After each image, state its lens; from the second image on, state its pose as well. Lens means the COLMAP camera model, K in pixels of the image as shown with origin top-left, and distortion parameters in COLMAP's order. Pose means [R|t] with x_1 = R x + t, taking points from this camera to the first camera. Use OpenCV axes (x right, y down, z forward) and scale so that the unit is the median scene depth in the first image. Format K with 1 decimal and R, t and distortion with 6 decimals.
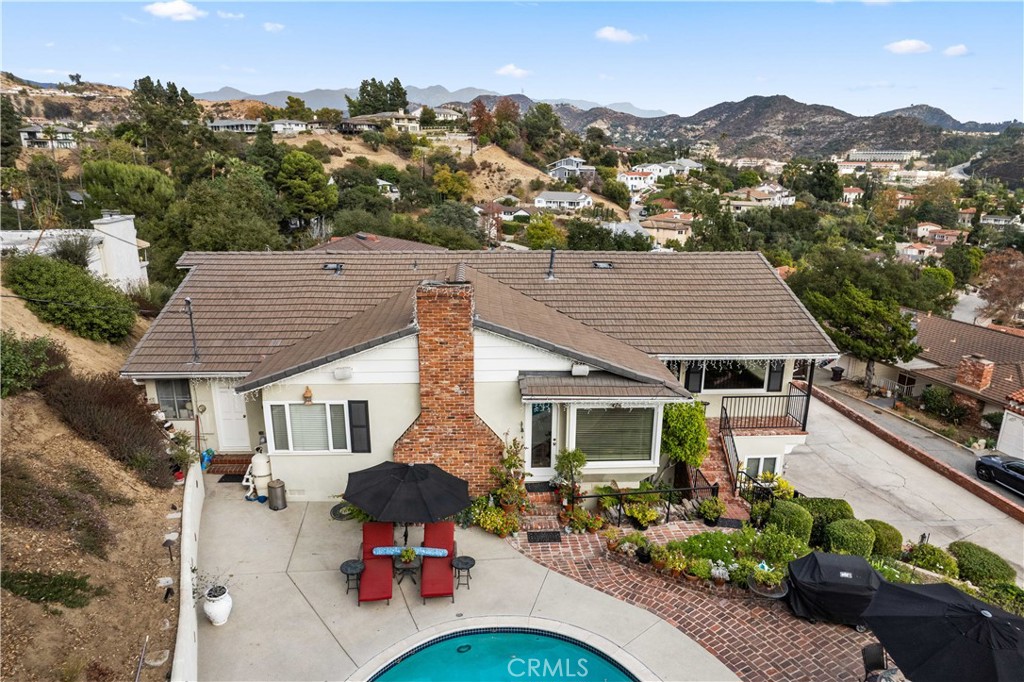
lens RADIAL K [[657.5, 0, 515.4], [0, 657.5, 344.1], [0, 0, 1]] dist [-0.076444, 0.070254]
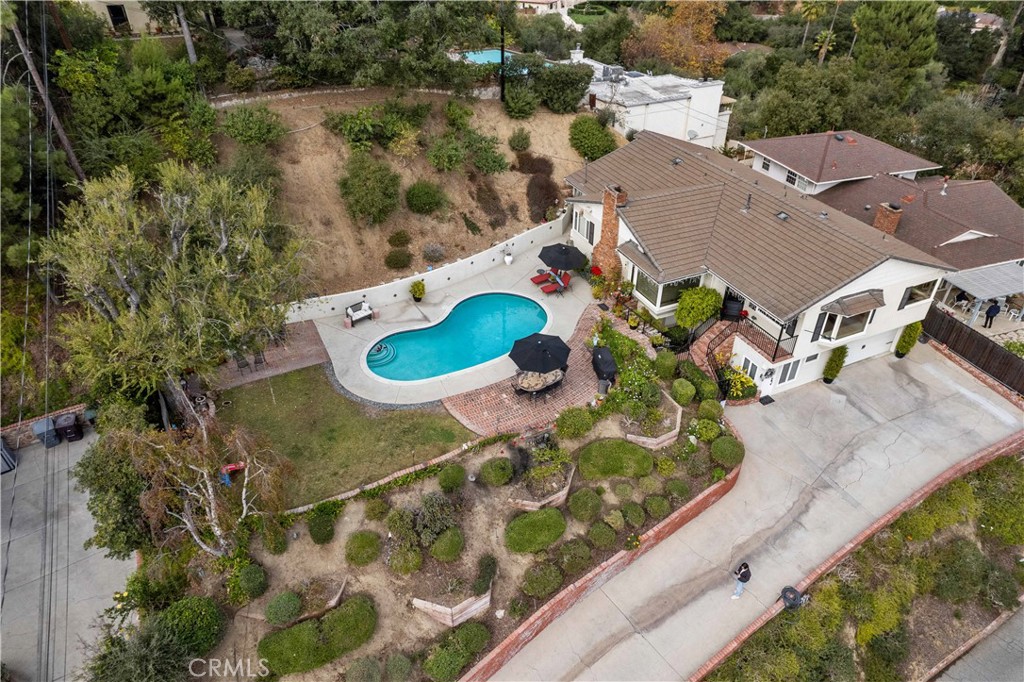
lens RADIAL K [[657.5, 0, 515.4], [0, 657.5, 344.1], [0, 0, 1]] dist [-0.076444, 0.070254]
pose [[0.358665, 0.530037, -0.768388, 0.126098], [-0.259420, 0.847327, 0.463399, -0.041761], [0.896695, 0.033130, 0.441408, -0.021980]]
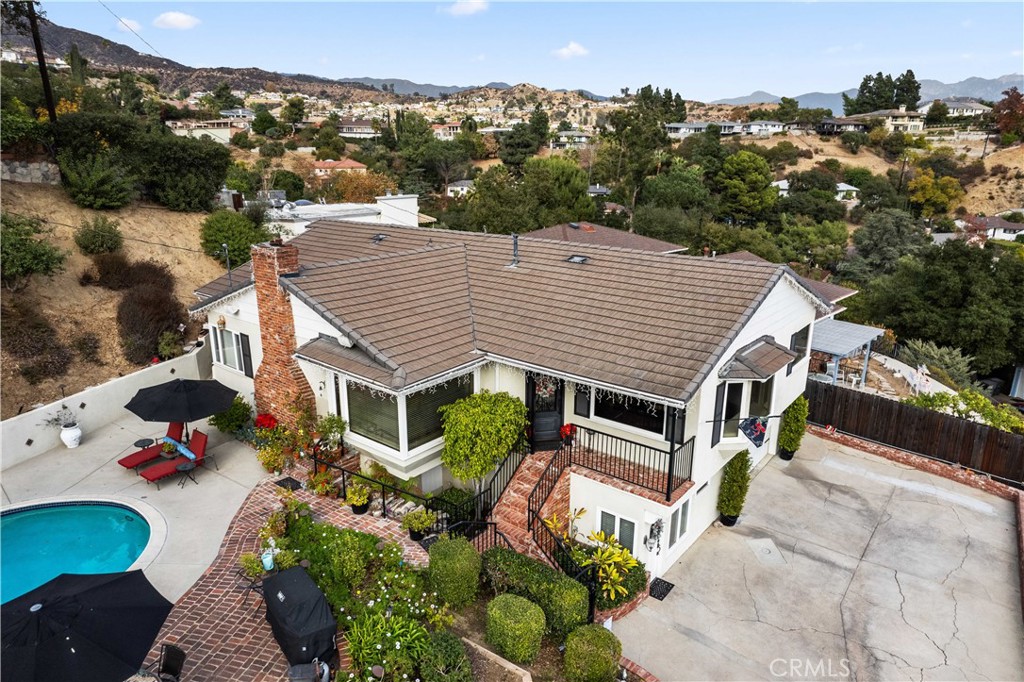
lens RADIAL K [[657.5, 0, 515.4], [0, 657.5, 344.1], [0, 0, 1]] dist [-0.076444, 0.070254]
pose [[0.741364, 0.181191, -0.646180, 0.068721], [-0.184042, 0.980840, 0.063880, -0.005058], [0.645374, 0.071566, 0.760507, 0.027980]]
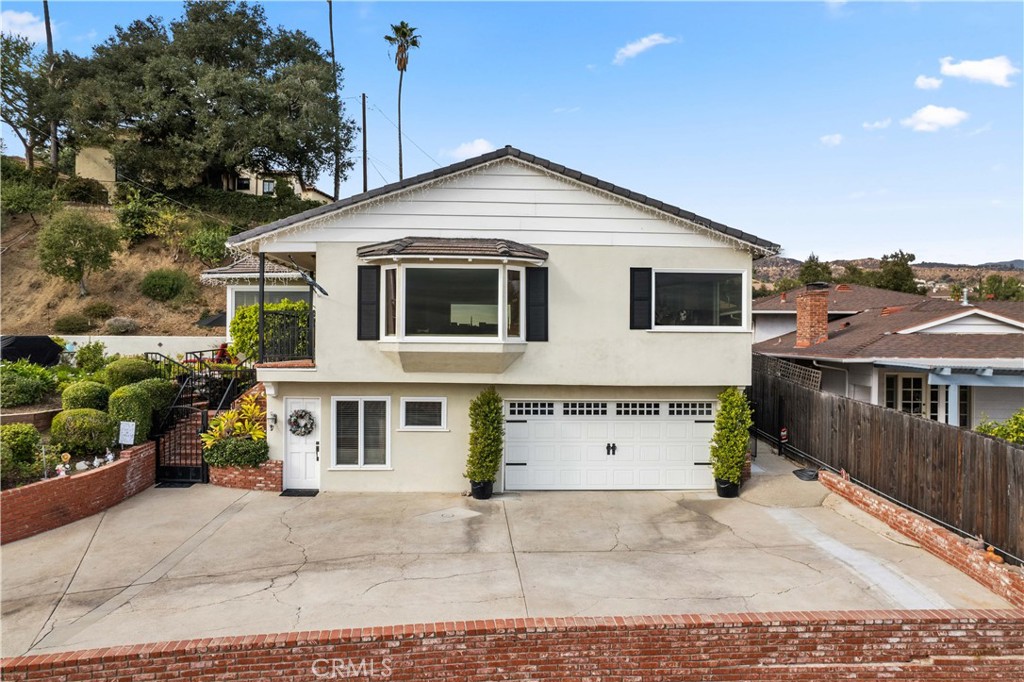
lens RADIAL K [[657.5, 0, 515.4], [0, 657.5, 344.1], [0, 0, 1]] dist [-0.076444, 0.070254]
pose [[-0.038217, -0.009162, -0.999227, 0.104288], [-0.281378, 0.959595, 0.001963, 0.002923], [0.958836, 0.281236, -0.039251, 0.116483]]
